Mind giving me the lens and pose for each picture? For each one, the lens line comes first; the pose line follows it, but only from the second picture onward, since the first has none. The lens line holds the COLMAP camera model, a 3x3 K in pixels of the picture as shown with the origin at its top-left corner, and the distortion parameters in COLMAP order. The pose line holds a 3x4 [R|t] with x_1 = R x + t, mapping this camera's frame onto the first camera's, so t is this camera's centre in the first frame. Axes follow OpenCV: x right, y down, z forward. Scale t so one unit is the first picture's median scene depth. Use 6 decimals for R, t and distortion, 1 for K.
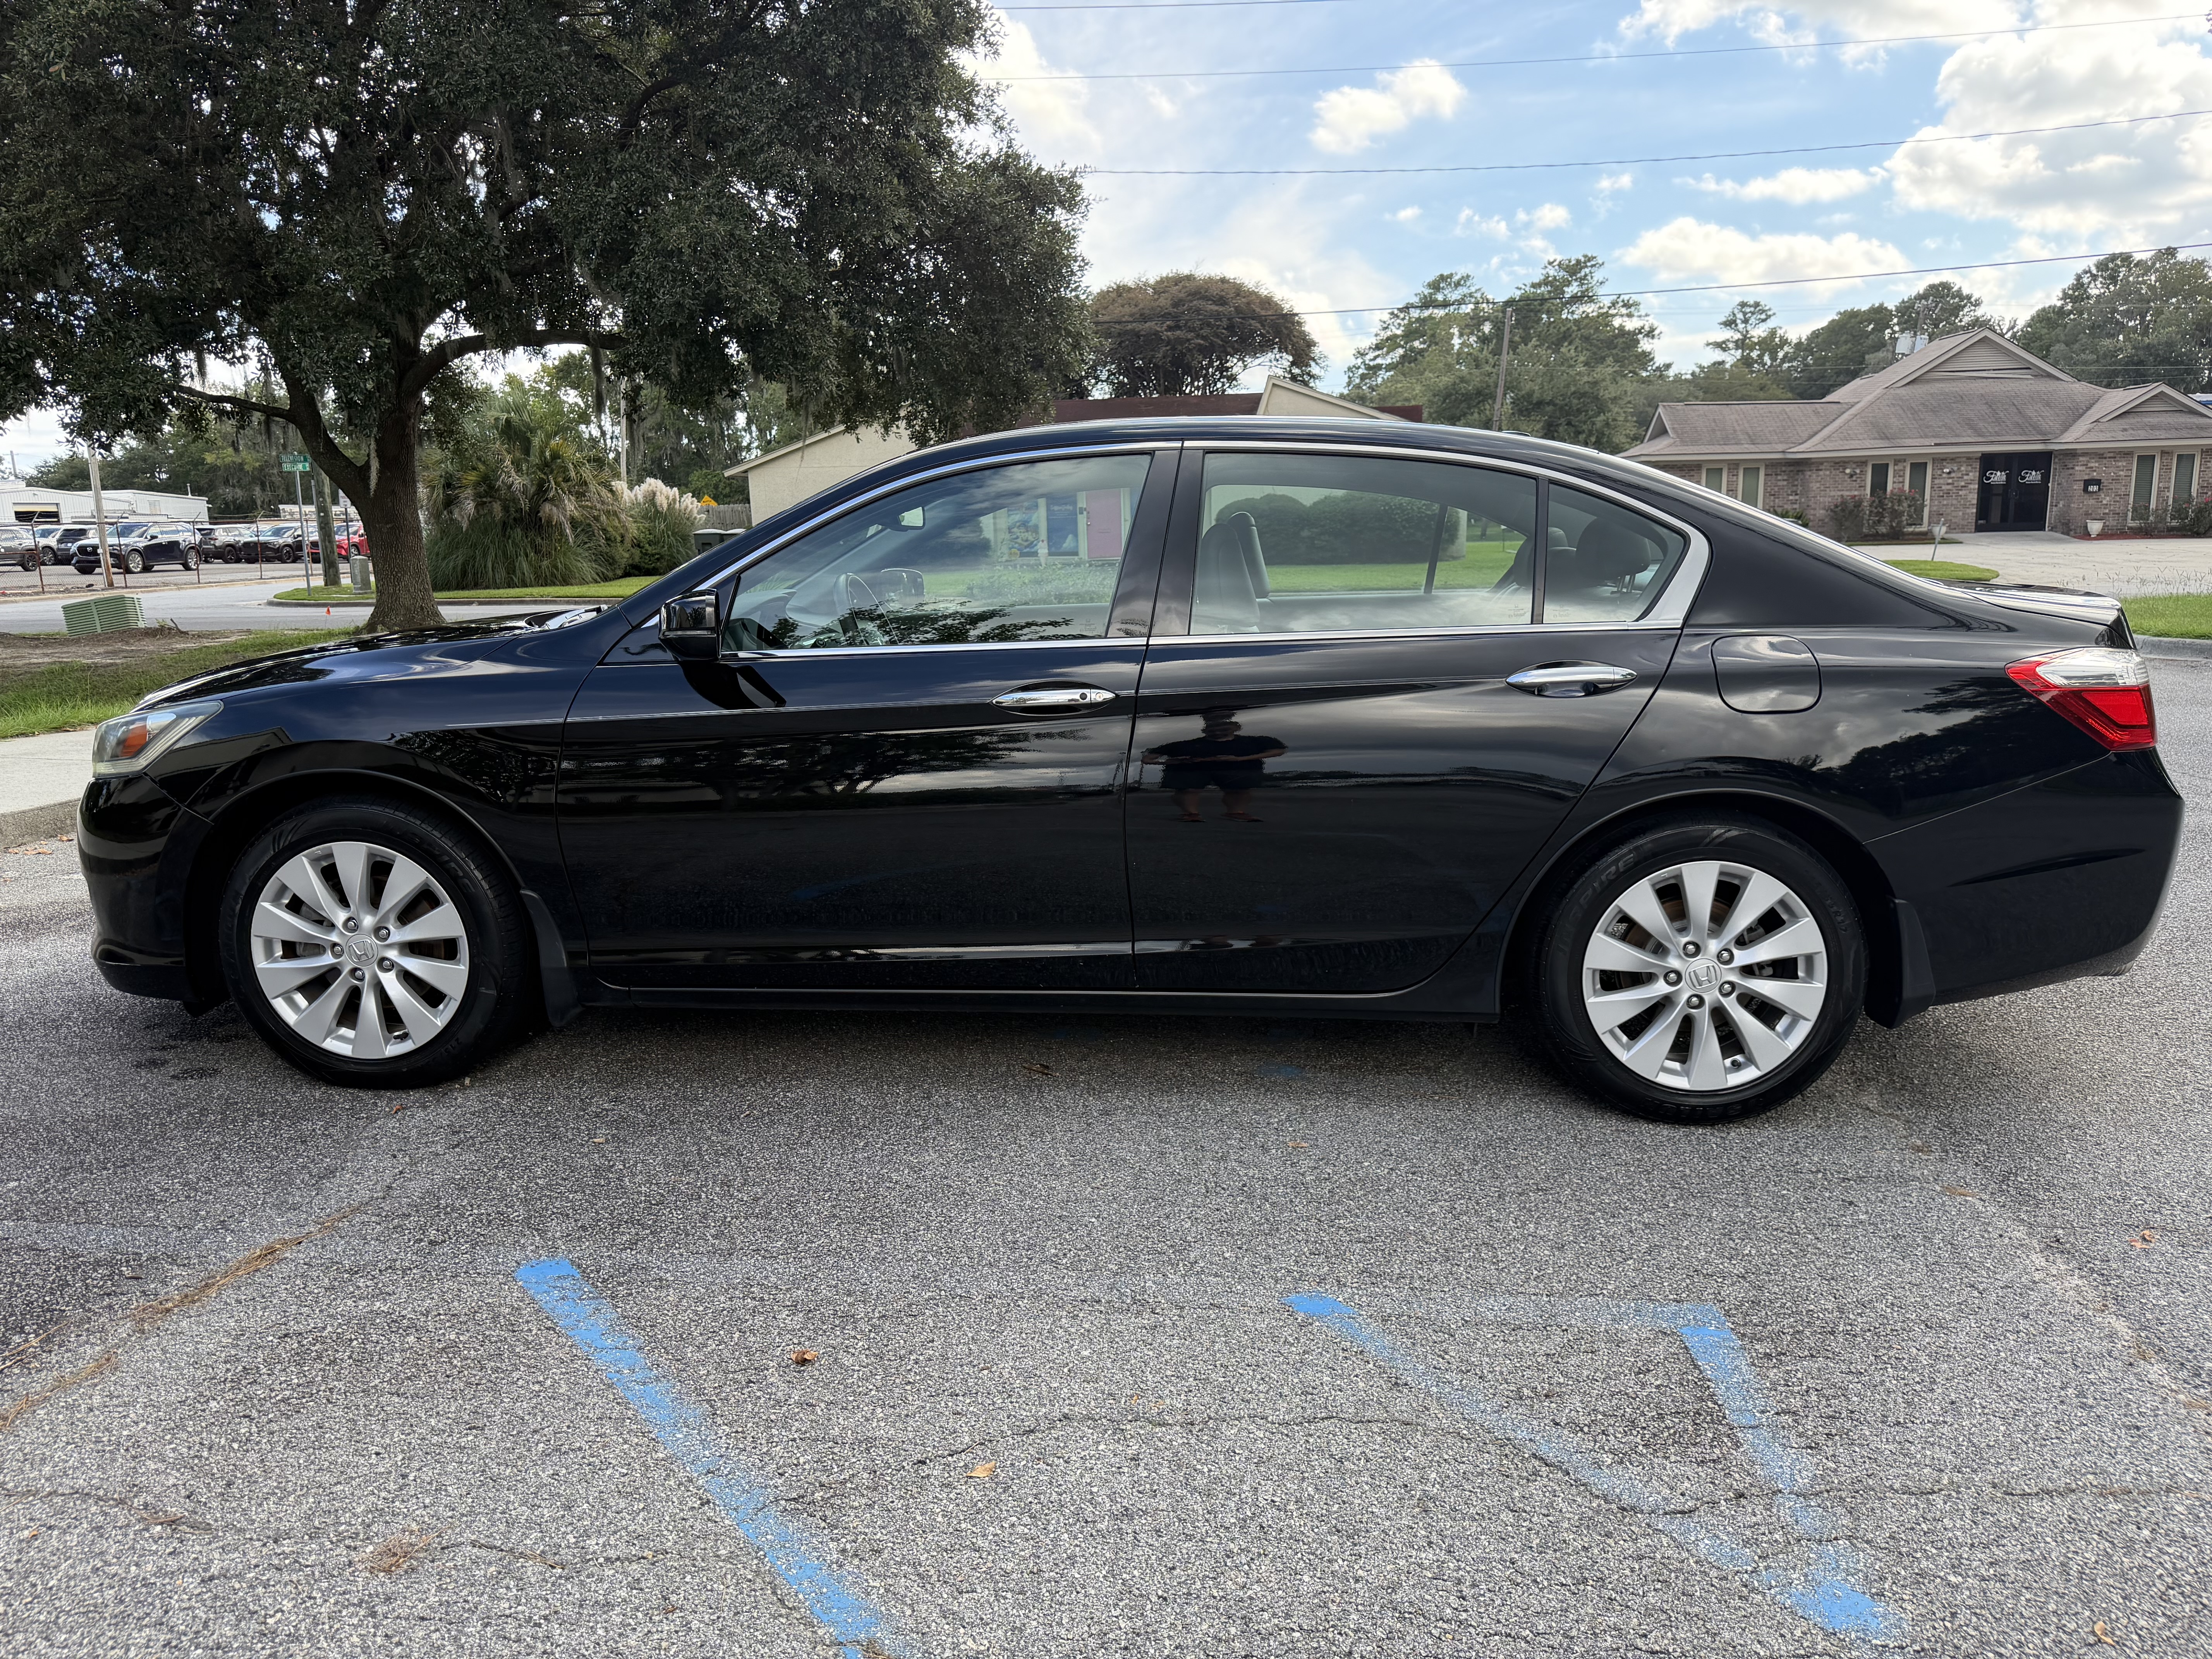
lens RADIAL K [[1624.3, 0, 1103.6], [0, 1624.3, 816.2], [0, 0, 1]] dist [0.006567, -0.015146]
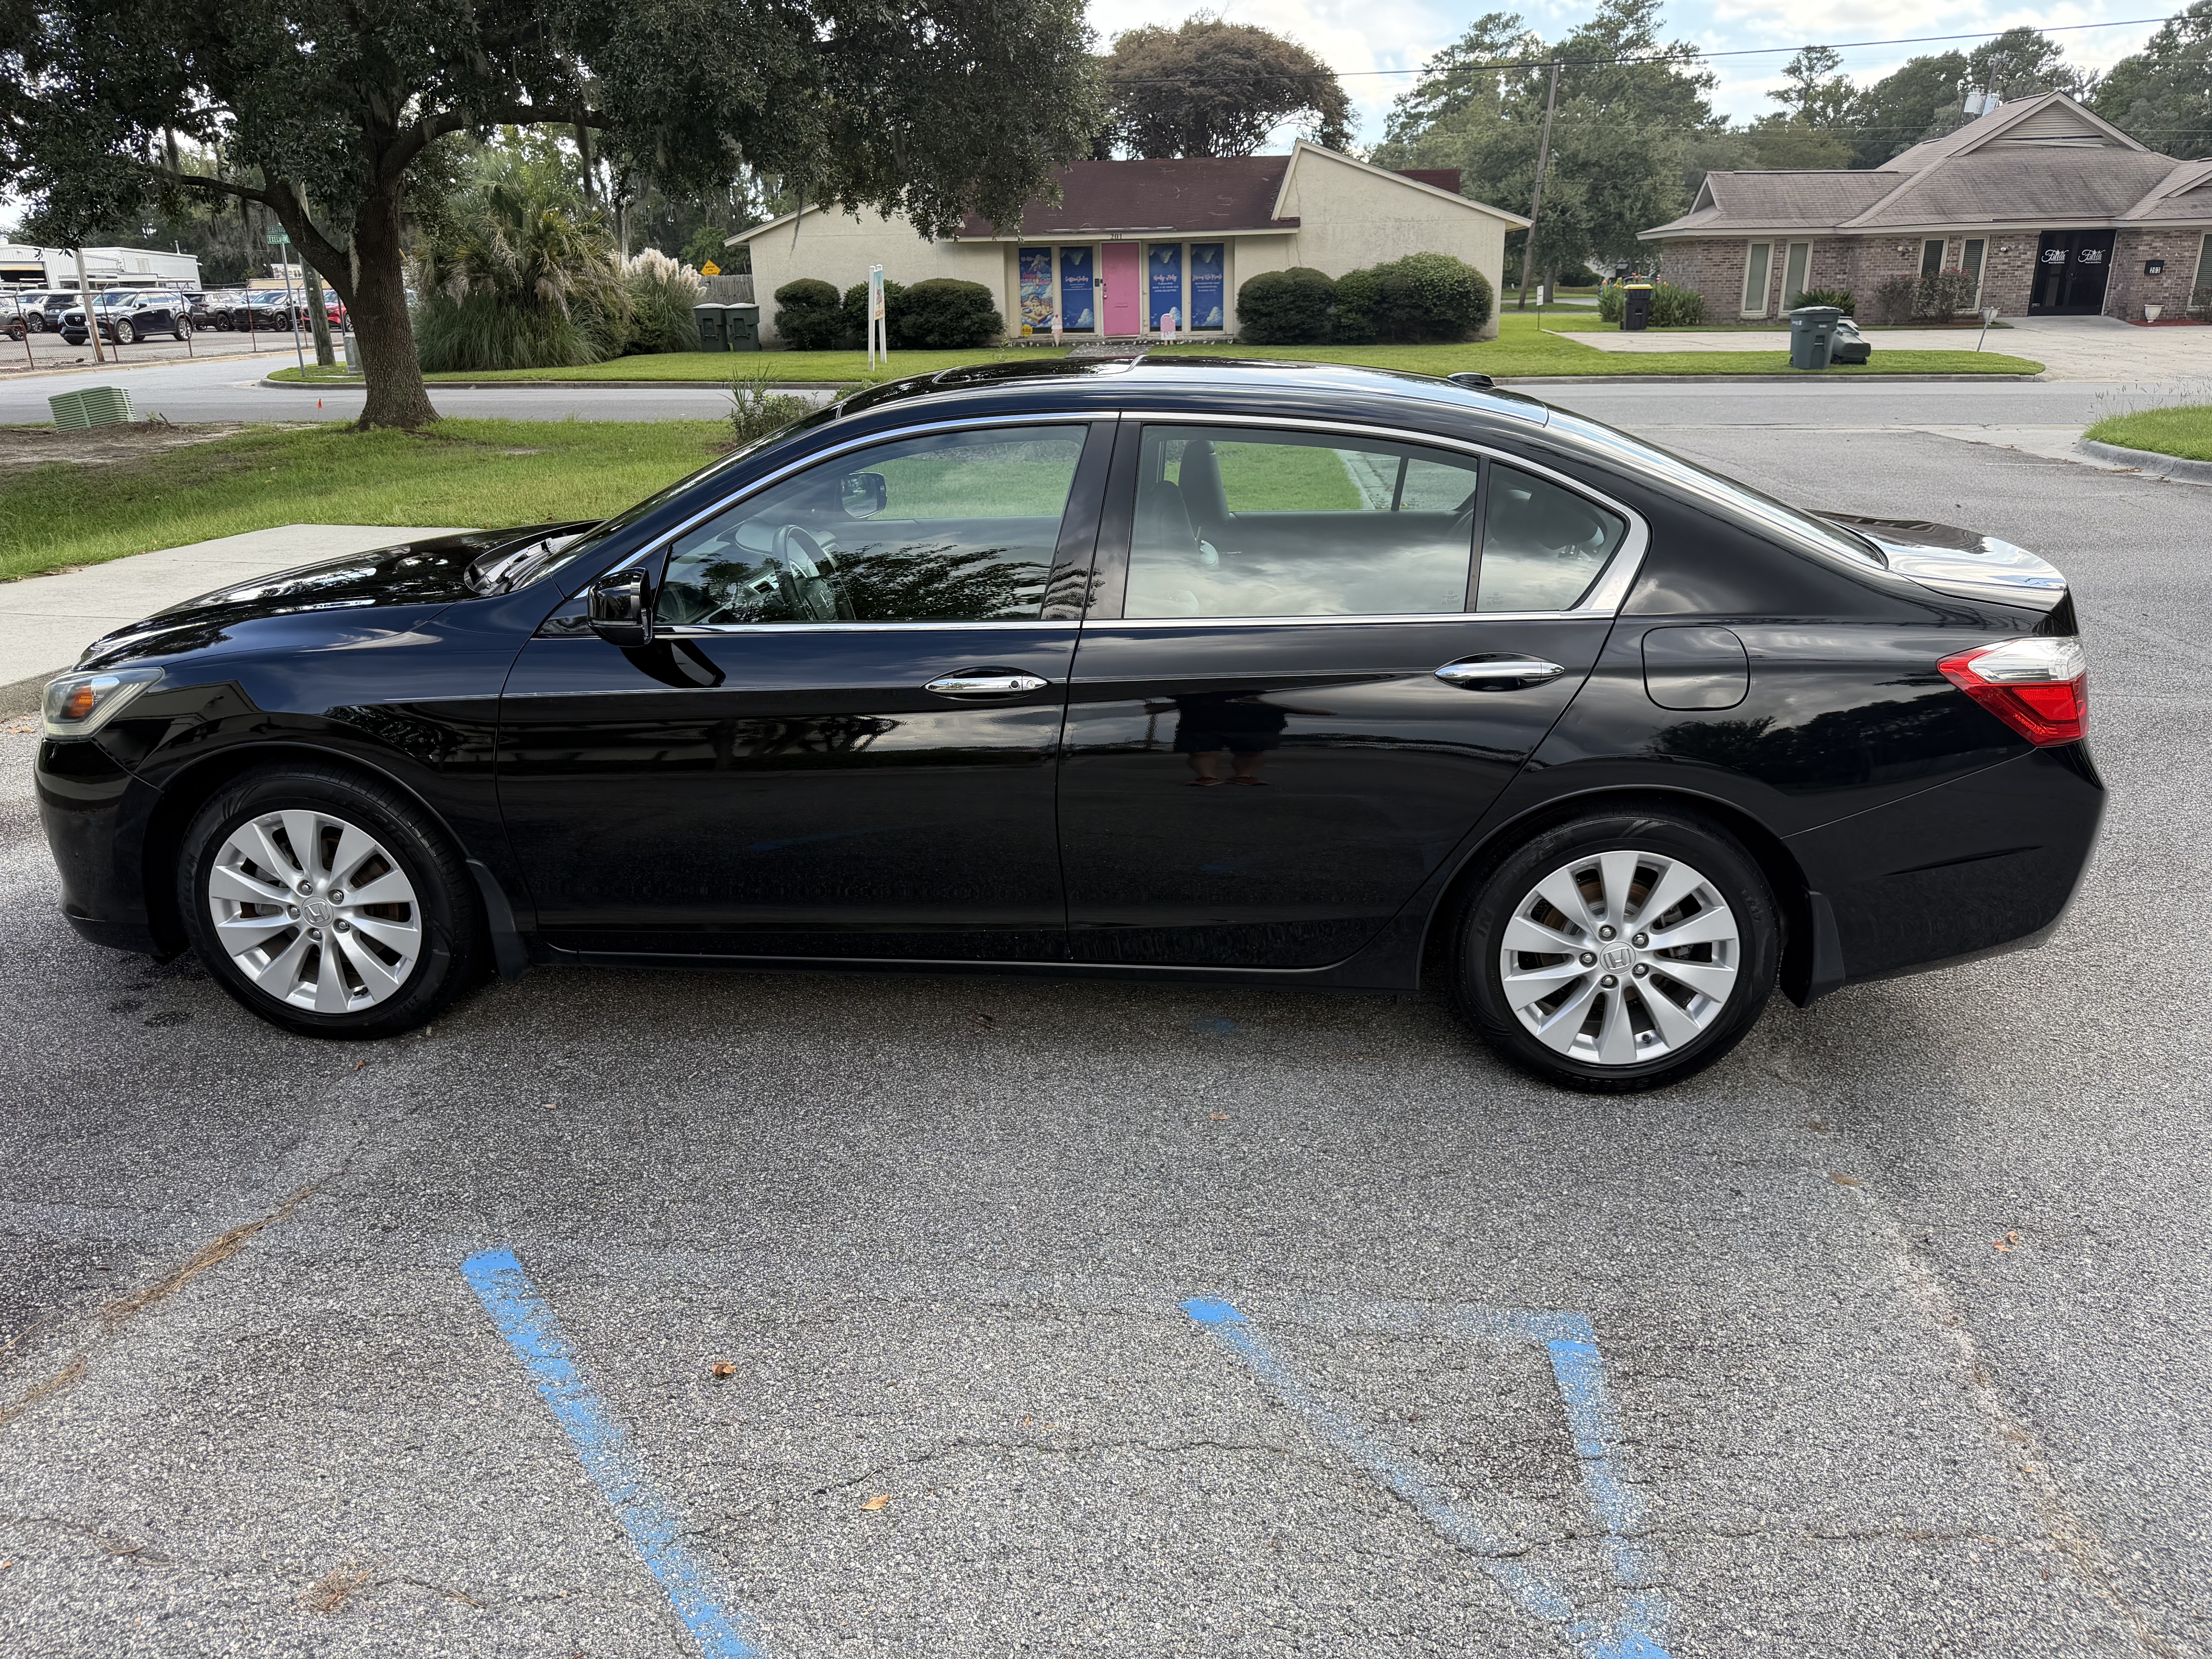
lens RADIAL K [[1623.3, 0, 1113.9], [0, 1623.3, 833.9], [0, 0, 1]] dist [0.014212, -0.025258]
pose [[0.999945, 0.008514, -0.006145, 0.055870], [-0.007514, 0.989016, 0.147616, -0.129026], [0.007334, -0.147562, 0.989026, -0.005970]]
